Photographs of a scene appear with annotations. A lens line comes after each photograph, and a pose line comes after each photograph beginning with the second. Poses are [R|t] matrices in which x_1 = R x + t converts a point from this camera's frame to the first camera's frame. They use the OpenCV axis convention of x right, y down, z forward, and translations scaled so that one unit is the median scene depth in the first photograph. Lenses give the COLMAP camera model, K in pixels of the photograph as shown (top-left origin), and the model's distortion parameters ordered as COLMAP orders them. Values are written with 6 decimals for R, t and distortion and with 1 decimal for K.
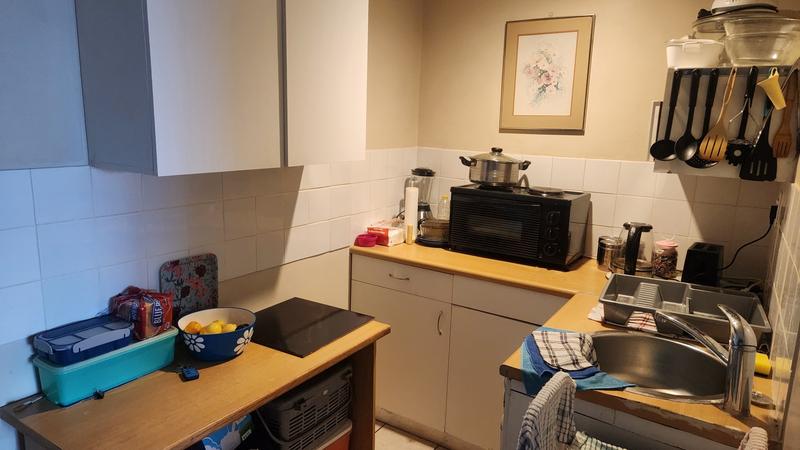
lens RADIAL K [[531.7, 0, 397.4], [0, 531.7, 226.7], [0, 0, 1]] dist [0.035045, -0.005636]
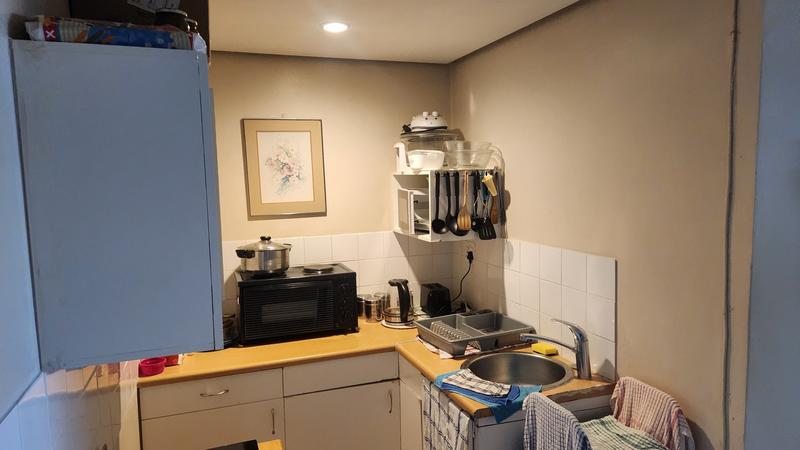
lens RADIAL K [[531.7, 0, 397.7], [0, 531.7, 223.9], [0, 0, 1]] dist [0.035045, -0.005636]
pose [[0.596926, -0.122994, 0.792813, -0.496658], [0.199542, 0.979888, 0.001777, -0.125409], [-0.777086, 0.157139, 0.609463, 0.160692]]
